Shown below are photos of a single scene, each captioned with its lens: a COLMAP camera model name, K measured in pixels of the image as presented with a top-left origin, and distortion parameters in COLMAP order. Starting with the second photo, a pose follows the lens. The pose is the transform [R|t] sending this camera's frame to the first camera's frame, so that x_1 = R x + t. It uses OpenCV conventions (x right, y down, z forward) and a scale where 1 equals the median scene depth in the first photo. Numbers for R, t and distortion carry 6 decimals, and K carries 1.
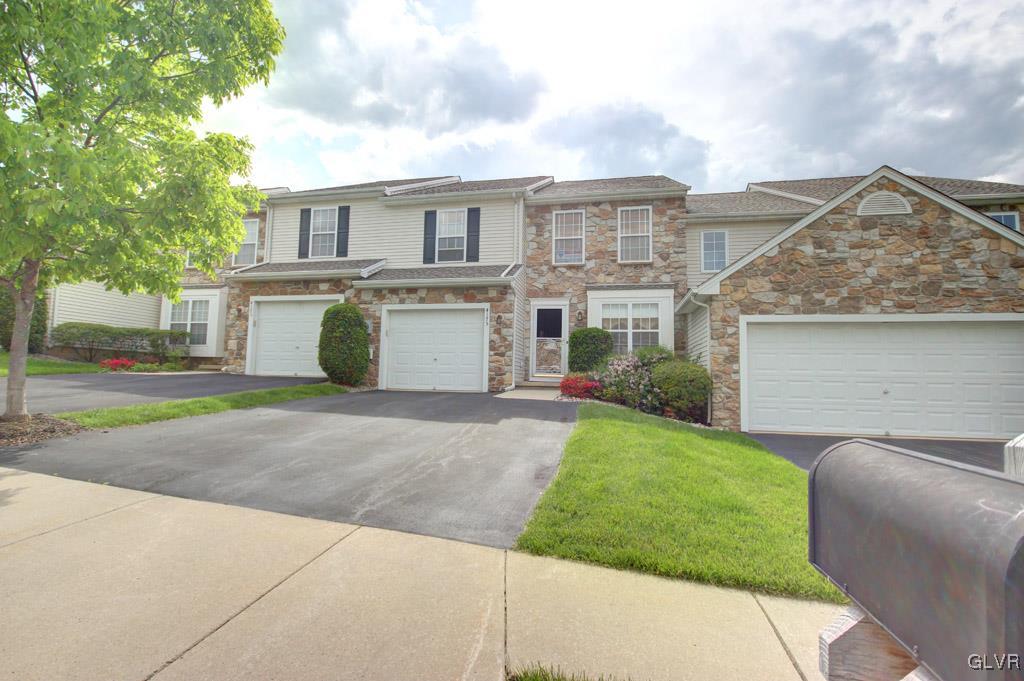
lens RADIAL K [[477.8, 0, 513.2], [0, 477.8, 340.3], [0, 0, 1]] dist [-0.001118, -0.000059]
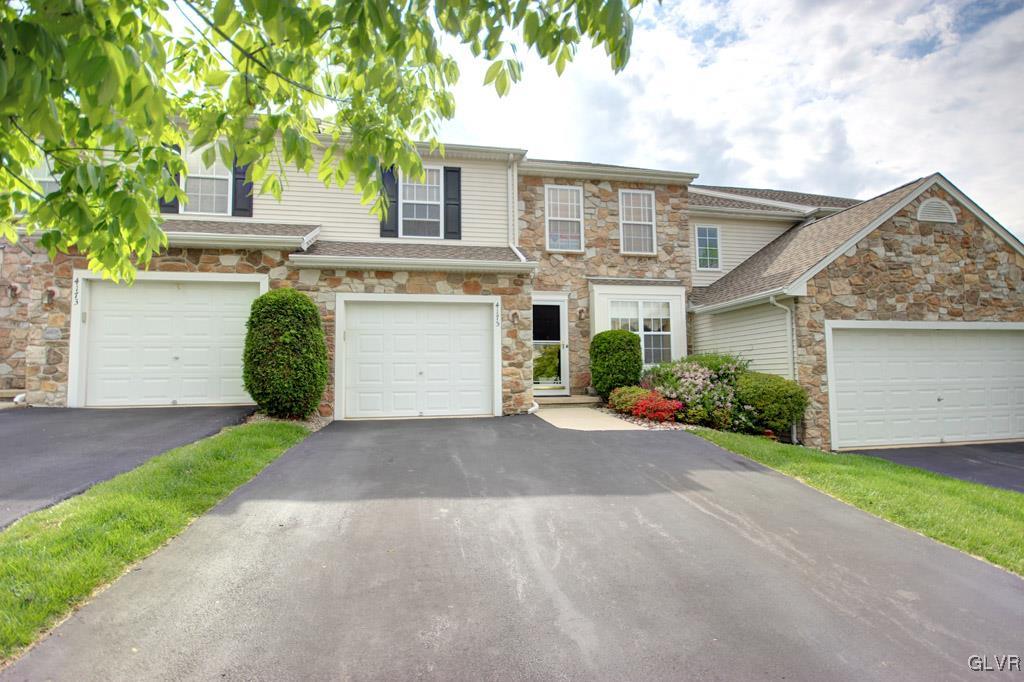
lens RADIAL K [[477.8, 0, 510.8], [0, 477.8, 340.6], [0, 0, 1]] dist [-0.001118, -0.000059]
pose [[0.926059, -0.002704, 0.377370, -0.307047], [-0.003454, 0.999872, 0.015641, -0.019555], [-0.377364, -0.015788, 0.925931, 0.294192]]
